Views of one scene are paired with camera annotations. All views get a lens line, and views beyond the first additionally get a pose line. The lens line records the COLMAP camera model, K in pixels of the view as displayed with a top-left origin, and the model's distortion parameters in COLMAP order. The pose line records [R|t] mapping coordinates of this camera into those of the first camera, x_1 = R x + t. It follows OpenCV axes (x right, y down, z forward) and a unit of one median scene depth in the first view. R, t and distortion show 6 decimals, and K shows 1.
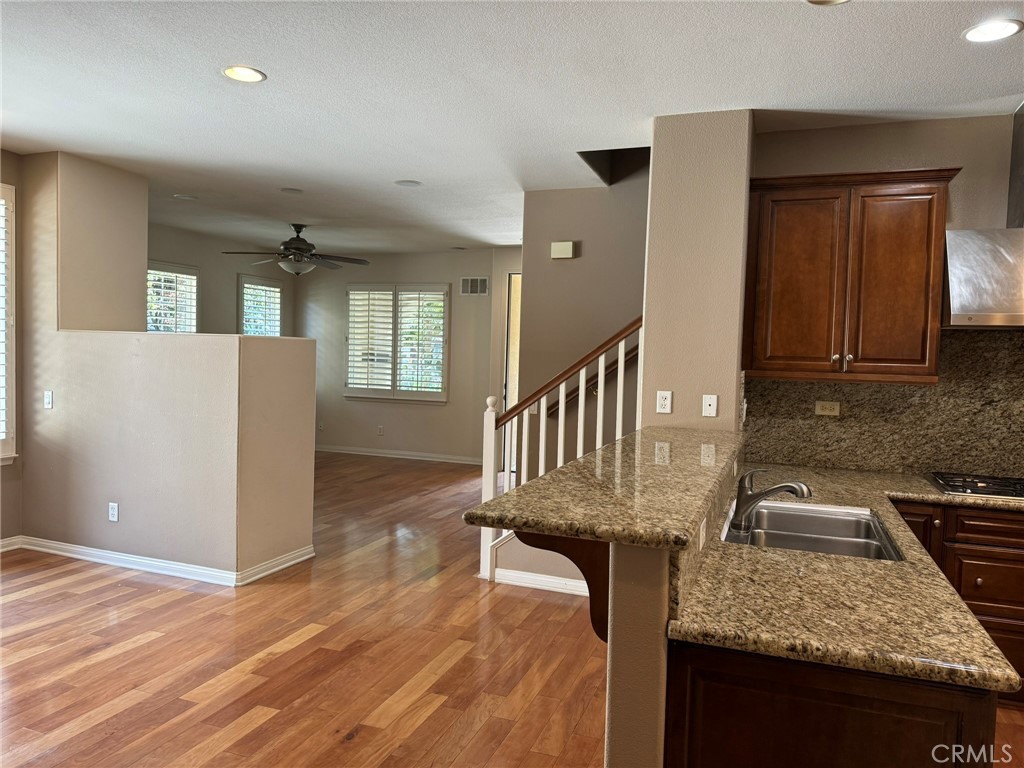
lens RADIAL K [[715.8, 0, 520.4], [0, 715.8, 384.8], [0, 0, 1]] dist [0.055391, -0.065893]
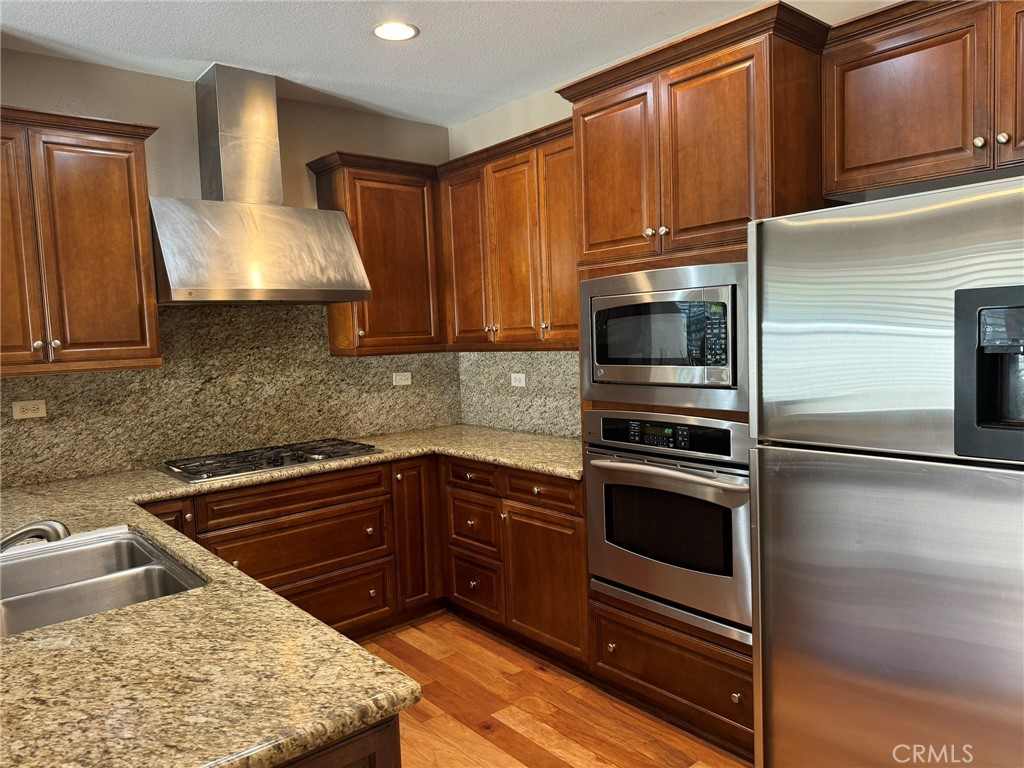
lens RADIAL K [[715.8, 0, 492.1], [0, 715.8, 384.4], [0, 0, 1]] dist [0.055391, -0.065893]
pose [[0.499827, -0.115940, 0.858331, 0.001826], [0.092424, 0.992481, 0.080239, -0.013922], [-0.861180, 0.039225, 0.506784, 0.197543]]
